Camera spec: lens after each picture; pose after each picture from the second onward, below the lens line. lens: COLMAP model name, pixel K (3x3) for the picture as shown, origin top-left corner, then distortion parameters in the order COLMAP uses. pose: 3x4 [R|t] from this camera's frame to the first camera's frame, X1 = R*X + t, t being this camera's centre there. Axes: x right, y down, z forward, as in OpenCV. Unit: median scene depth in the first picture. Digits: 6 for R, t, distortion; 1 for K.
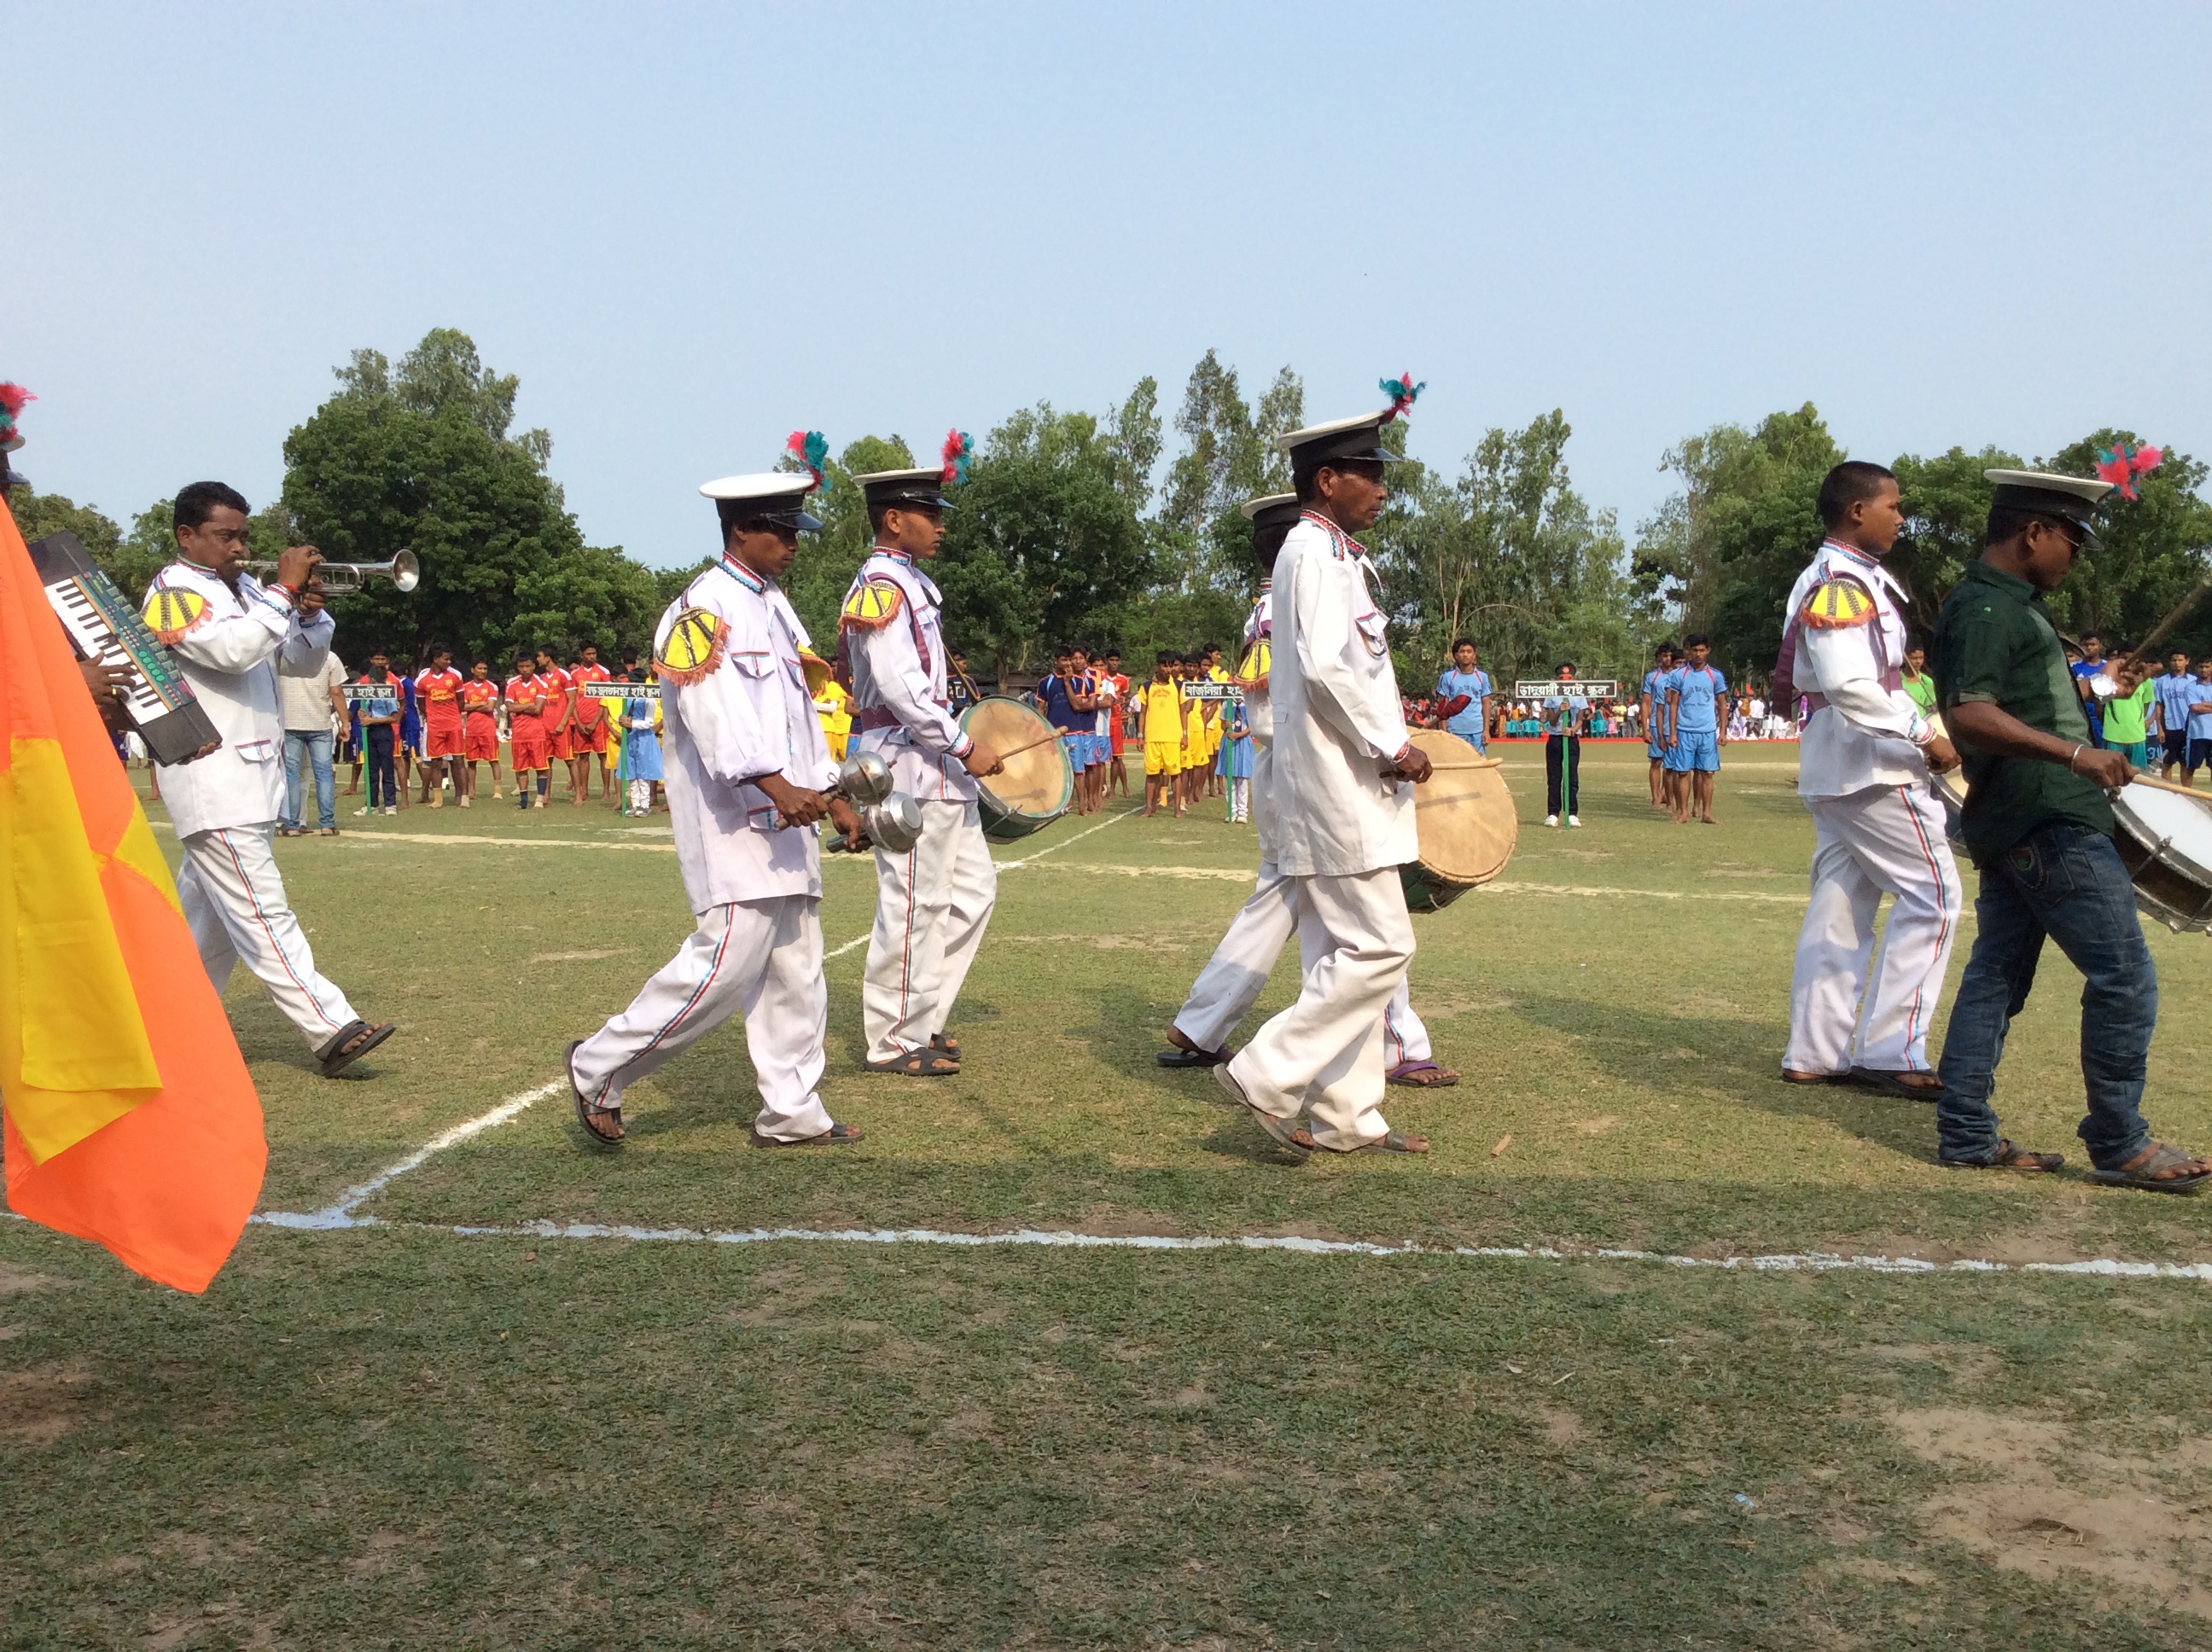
lens RADIAL K [[2089.4, 0, 1113.0], [0, 2089.4, 850.8], [0, 0, 1]] dist [0.137275, -0.296771]
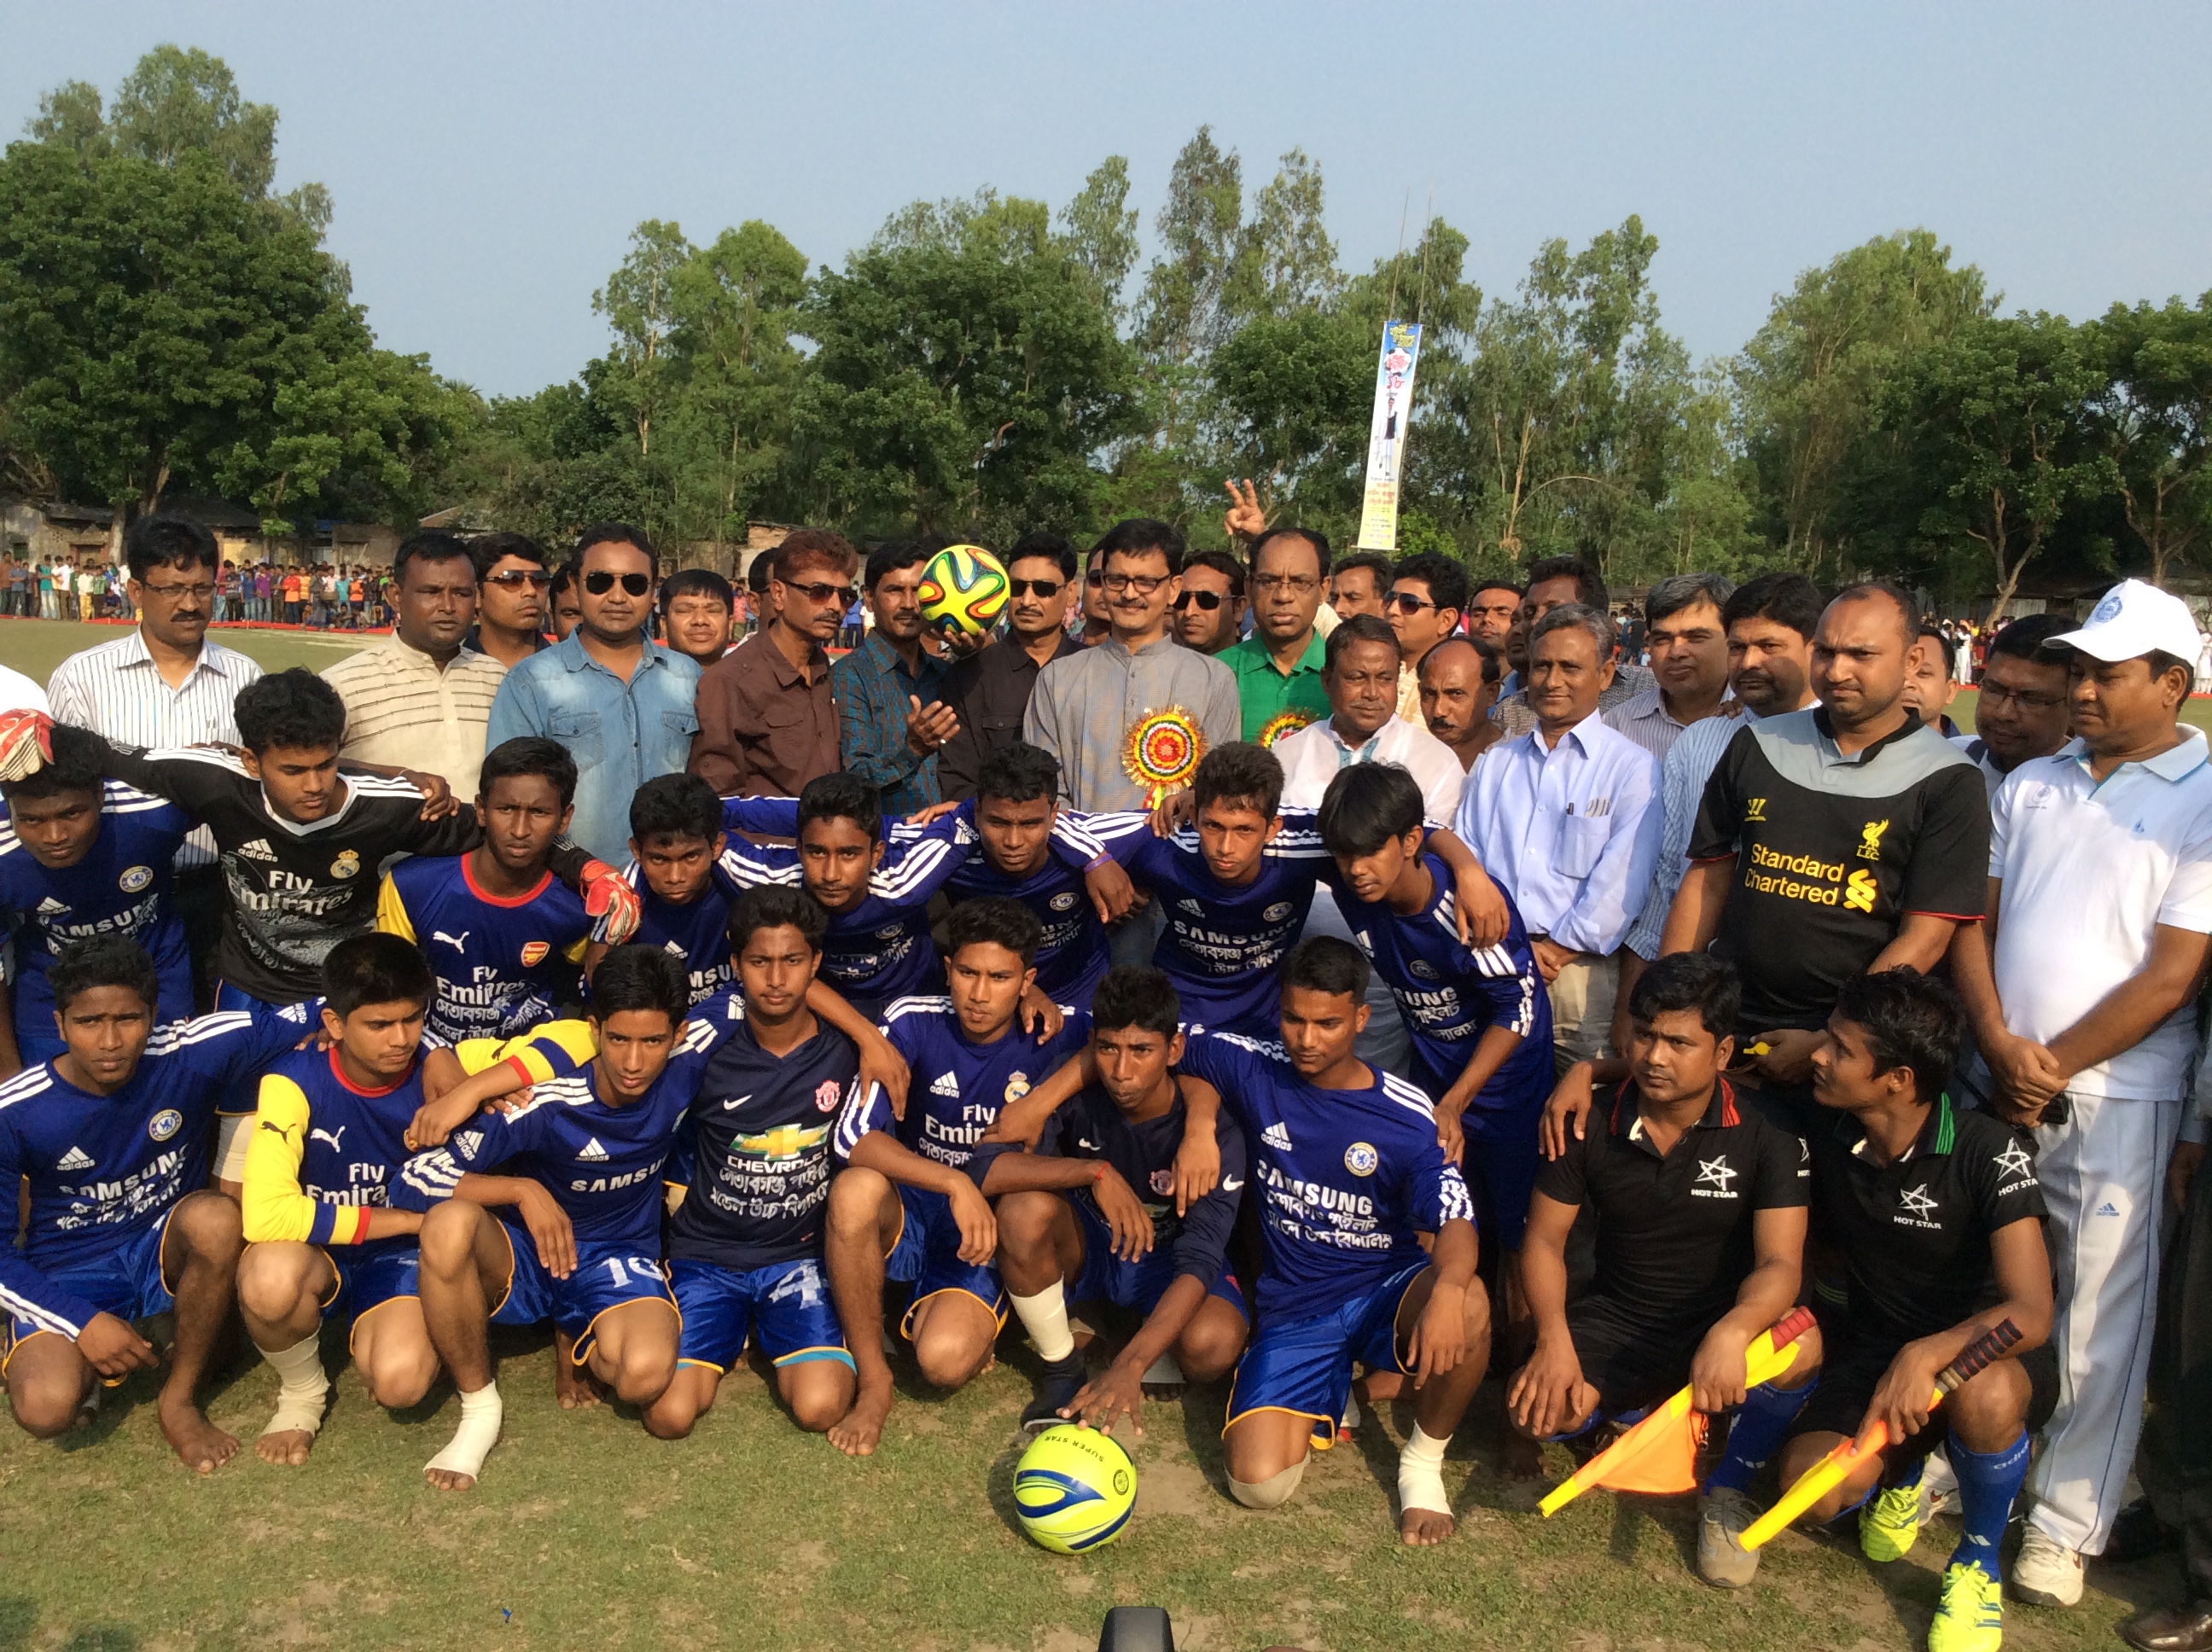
lens RADIAL K [[2102.7, 0, 1022.3], [0, 2102.7, 854.9], [0, 0, 1]] dist [0.127356, -0.254929]
pose [[0.999138, 0.034868, 0.022507, -0.287035], [-0.036226, 0.997353, 0.063039, -0.194506], [-0.020250, -0.063801, 0.997757, 2.056439]]
